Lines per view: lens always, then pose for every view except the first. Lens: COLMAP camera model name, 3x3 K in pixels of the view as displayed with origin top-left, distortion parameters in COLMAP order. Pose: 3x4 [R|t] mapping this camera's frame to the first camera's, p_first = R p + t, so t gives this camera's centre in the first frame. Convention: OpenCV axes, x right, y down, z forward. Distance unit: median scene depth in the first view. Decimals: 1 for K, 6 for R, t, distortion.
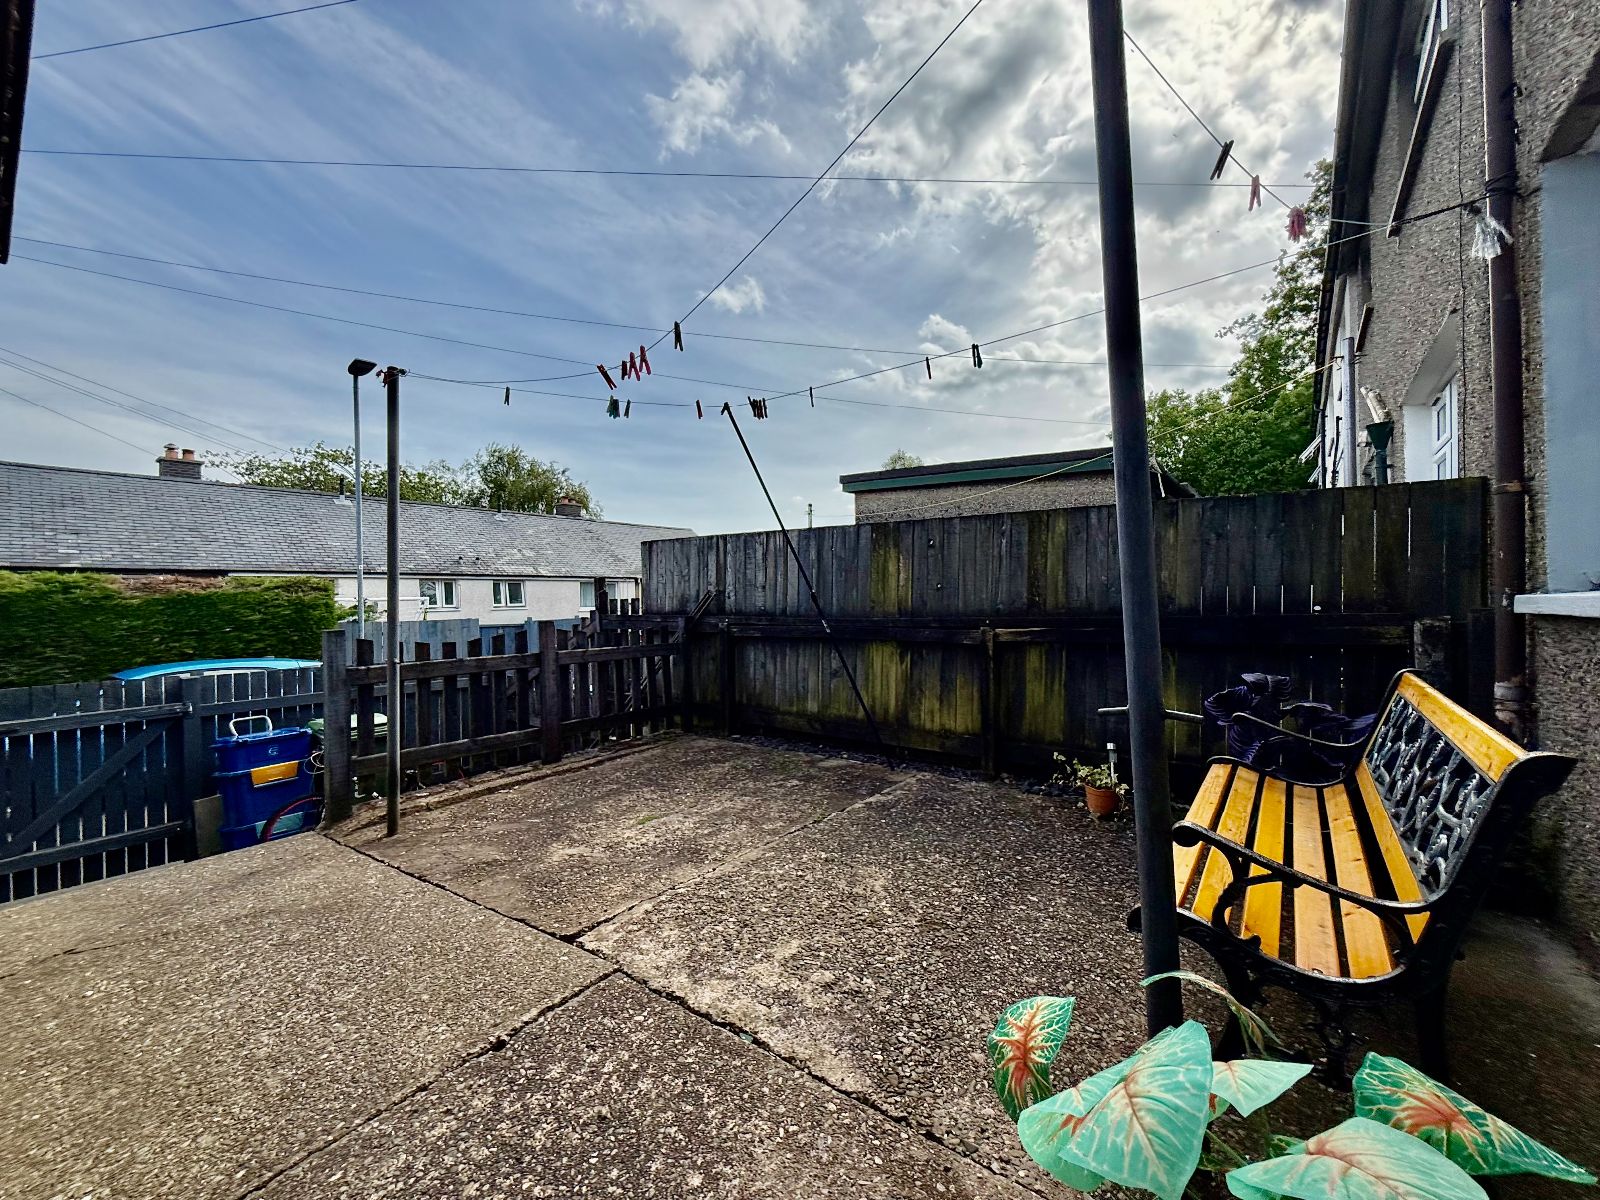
lens RADIAL K [[636.8, 0, 807.0], [0, 636.8, 599.4], [0, 0, 1]] dist [-0.000180, -0.000389]
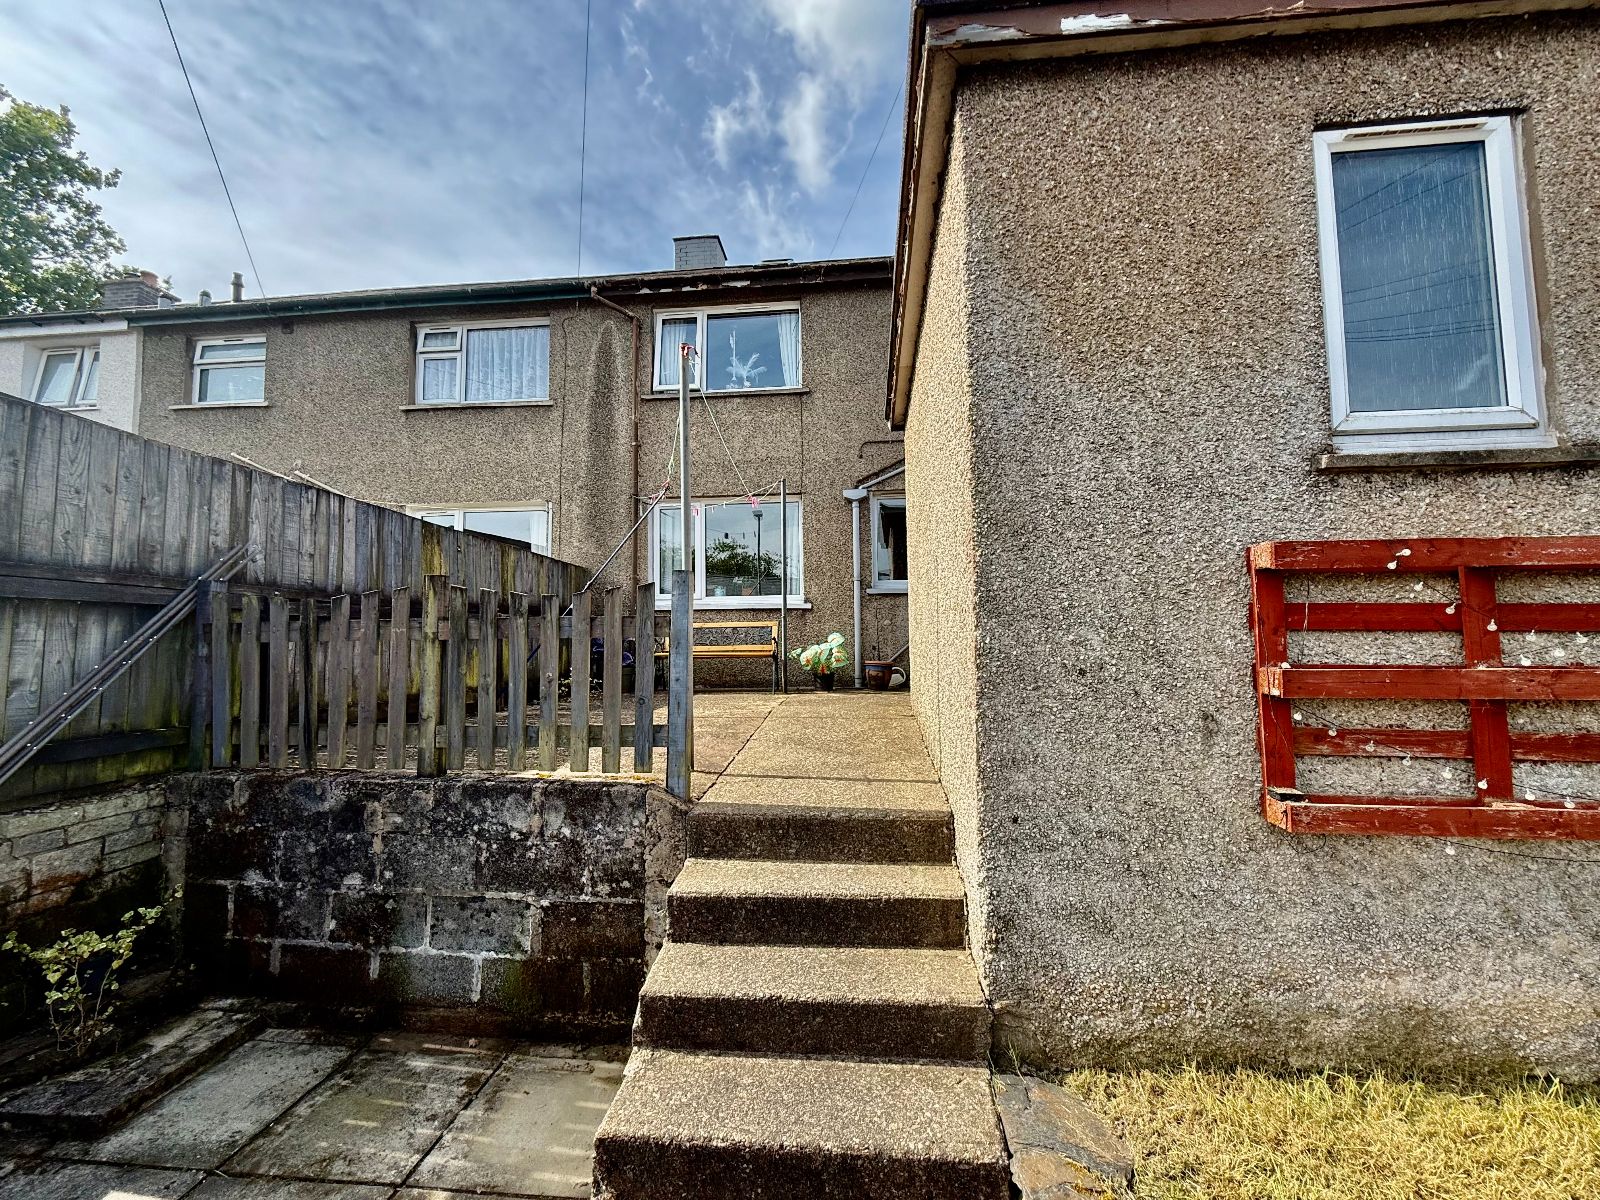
lens RADIAL K [[634.6, 0, 799.9], [0, 634.6, 591.9], [0, 0, 1]] dist [-0.005029, -0.000201]
pose [[-0.520750, 0.082584, 0.849706, -1.001320], [0.014461, 0.996021, -0.087942, 0.099155], [-0.853587, -0.033508, -0.519872, 0.834998]]
